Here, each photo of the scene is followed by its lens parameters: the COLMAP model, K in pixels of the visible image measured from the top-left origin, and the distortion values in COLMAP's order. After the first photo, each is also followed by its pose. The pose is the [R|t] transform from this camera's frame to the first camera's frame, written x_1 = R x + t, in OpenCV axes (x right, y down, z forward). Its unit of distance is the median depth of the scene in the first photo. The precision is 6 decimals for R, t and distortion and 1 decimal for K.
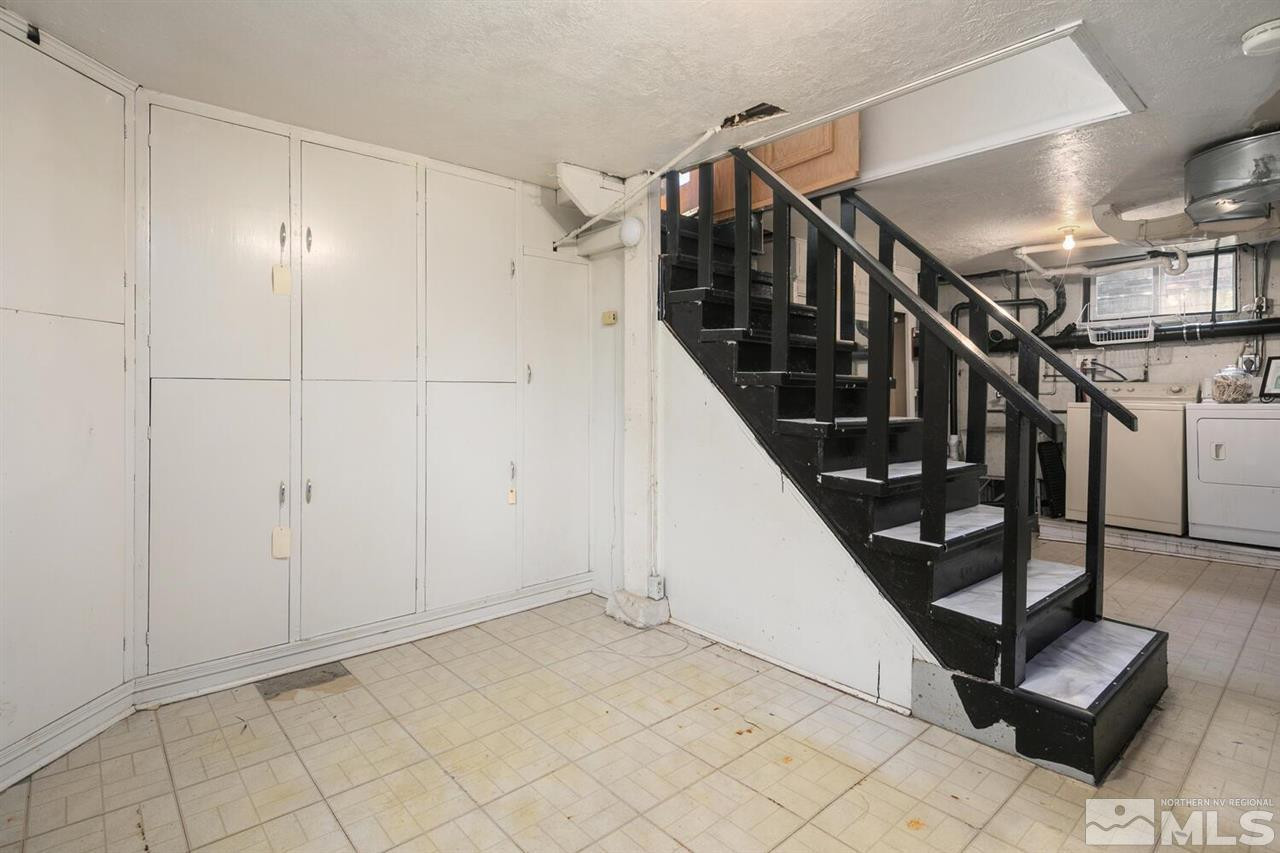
lens RADIAL K [[630.7, 0, 637.0], [0, 630.7, 397.0], [0, 0, 1]] dist [-0.000217, -0.000606]
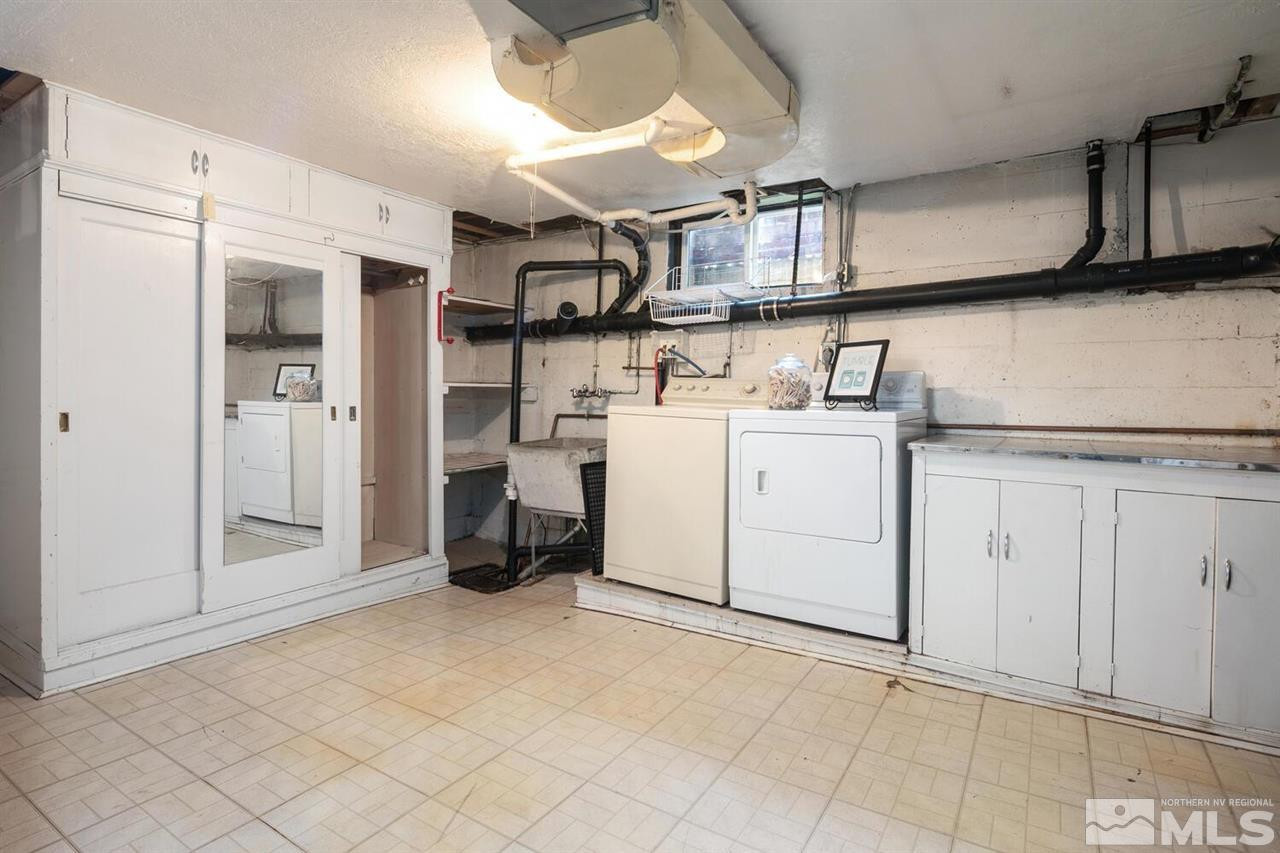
lens RADIAL K [[648.3, 0, 641.6], [0, 648.3, 402.2], [0, 0, 1]] dist [0.002127, 0.000098]
pose [[0.959085, 0.008075, 0.283004, 0.537521], [-0.012023, 0.999853, 0.012217, -0.004134], [-0.282864, -0.015119, 0.959041, 0.335841]]
